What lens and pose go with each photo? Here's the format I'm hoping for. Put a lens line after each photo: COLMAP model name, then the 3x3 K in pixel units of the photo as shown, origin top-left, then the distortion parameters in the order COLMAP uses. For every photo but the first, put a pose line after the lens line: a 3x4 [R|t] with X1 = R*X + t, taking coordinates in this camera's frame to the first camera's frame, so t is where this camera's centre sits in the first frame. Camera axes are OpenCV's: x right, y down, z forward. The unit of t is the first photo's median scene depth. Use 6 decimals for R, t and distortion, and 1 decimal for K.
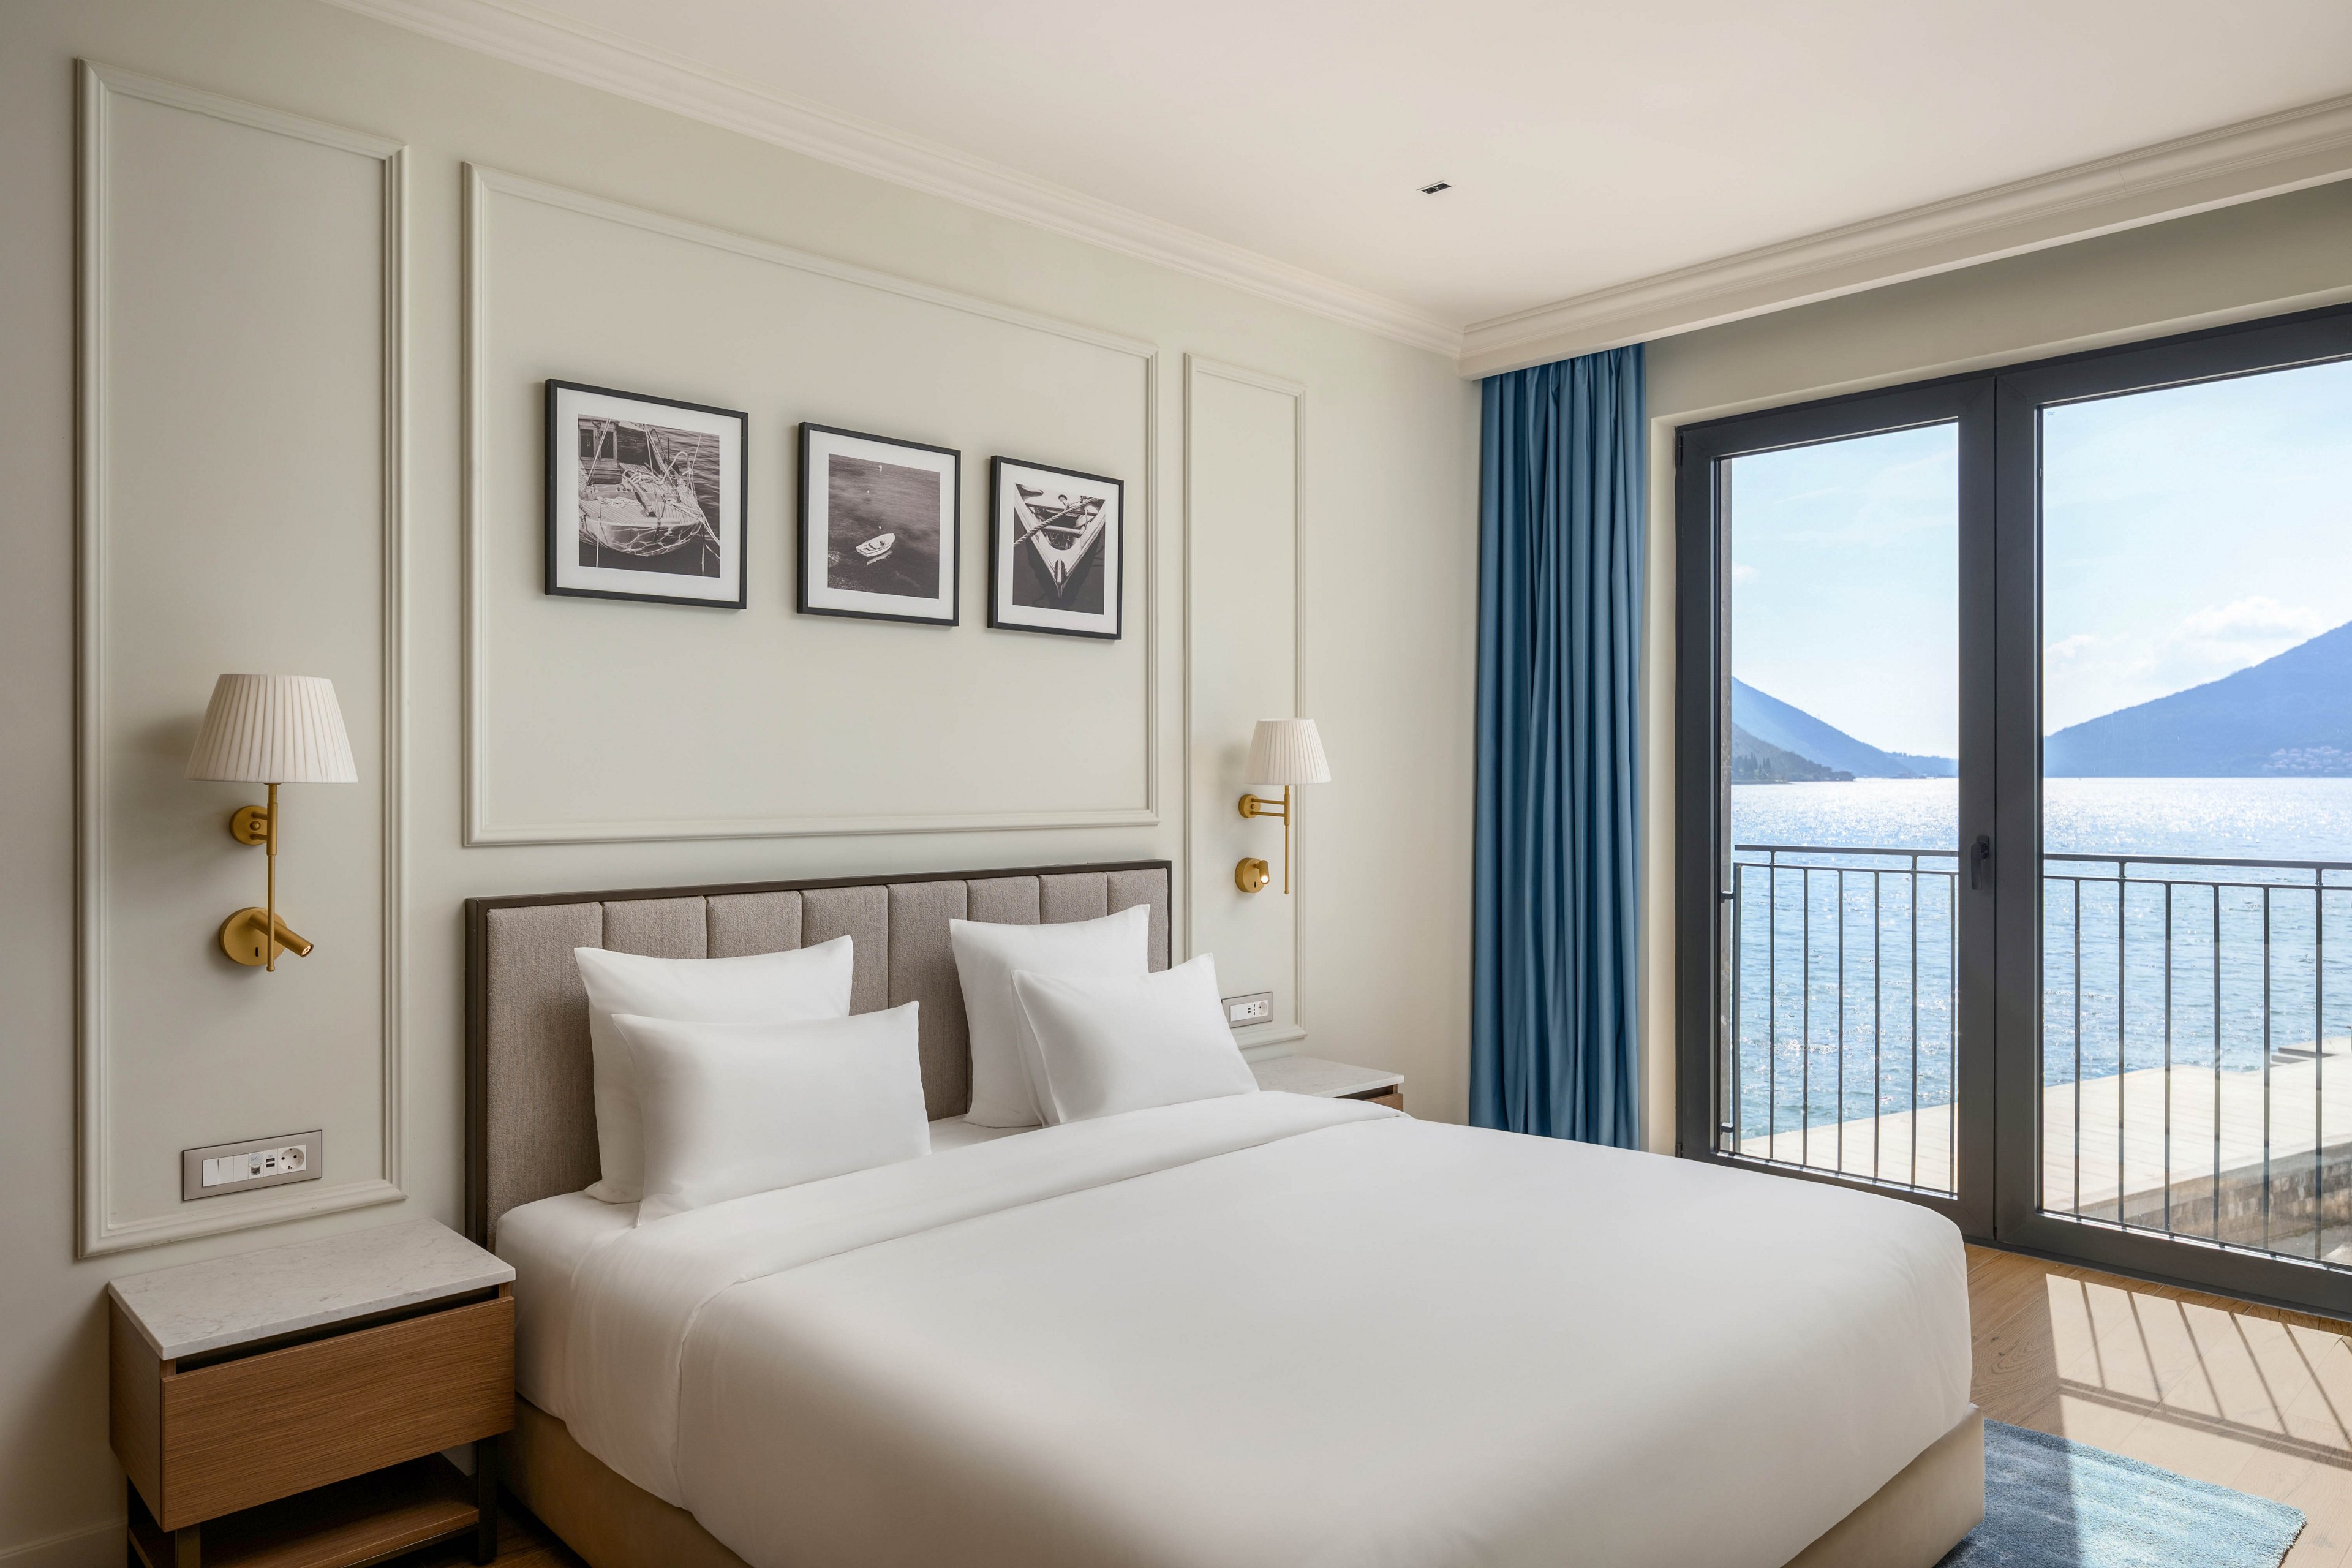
lens RADIAL K [[1524.2, 0, 1188.0], [0, 1524.2, 776.5], [0, 0, 1]] dist [-0.001399, 0.000070]
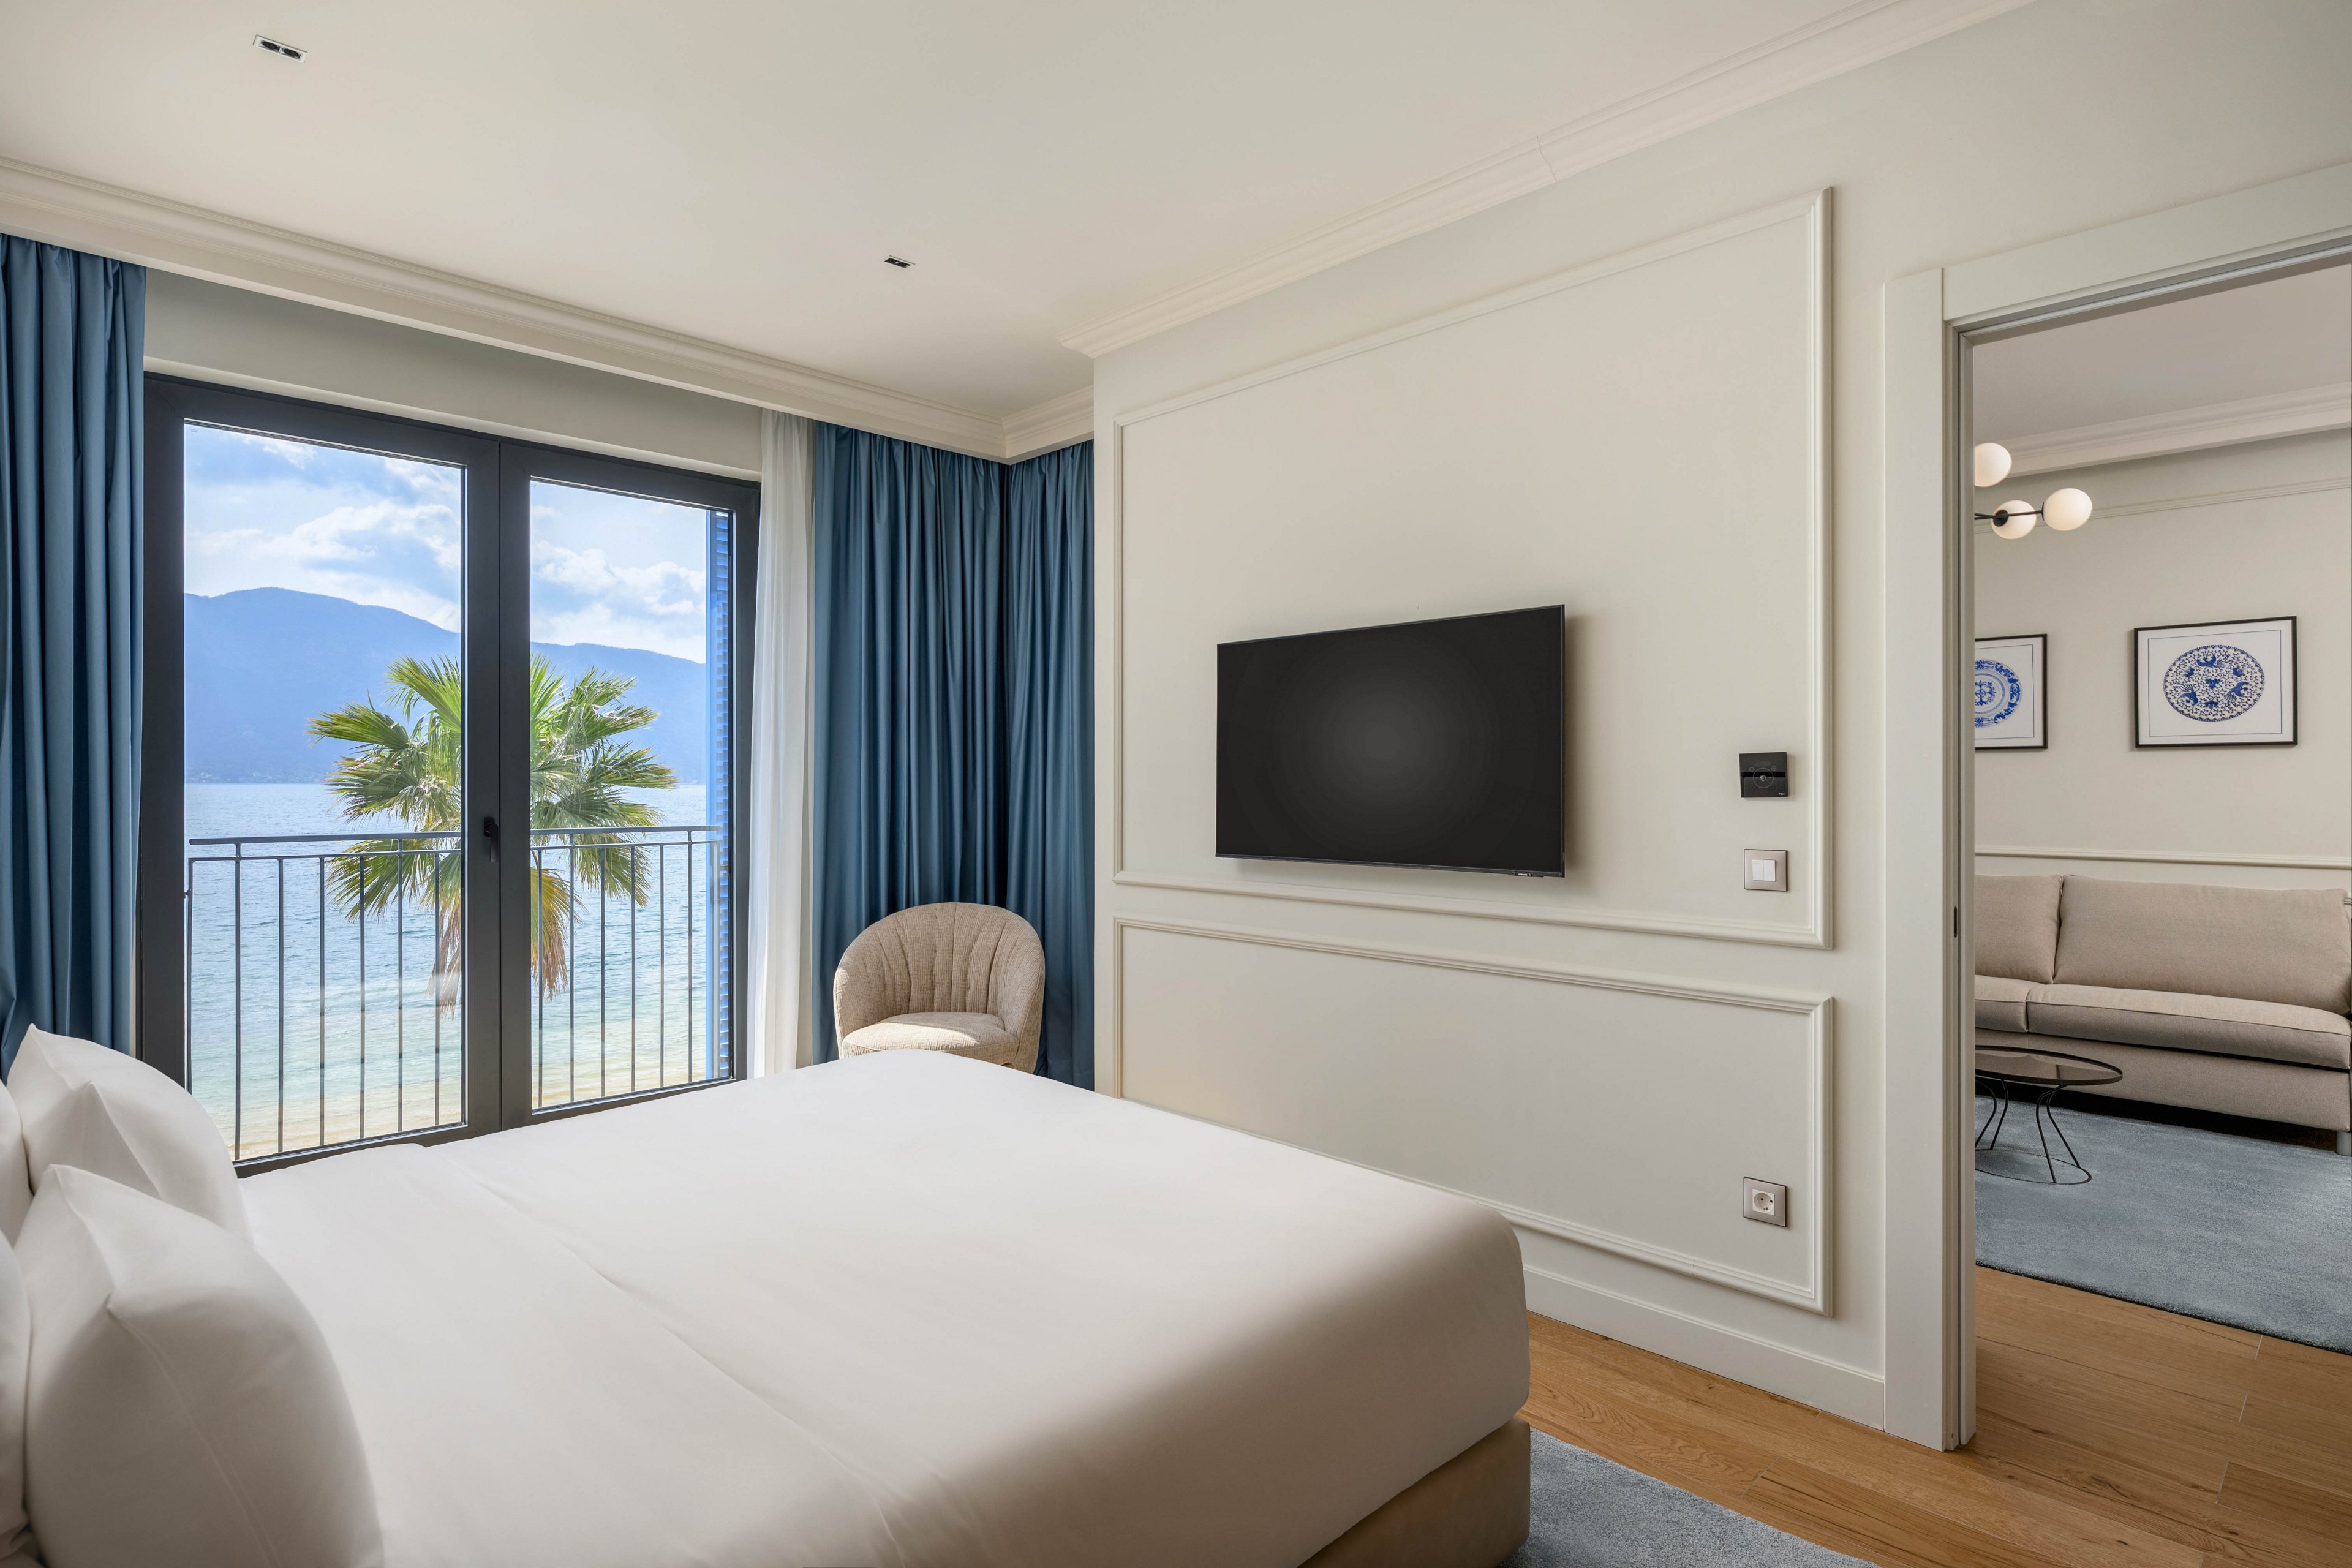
lens RADIAL K [[1195.8, 0, 1182.3], [0, 1195.8, 778.7], [0, 0, 1]] dist [0.000170, 0.000191]
pose [[-0.019036, -0.000051, 0.999819, -0.428853], [-0.009274, 0.999957, -0.000125, 0.002547], [-0.999776, -0.009274, -0.019036, 0.455469]]
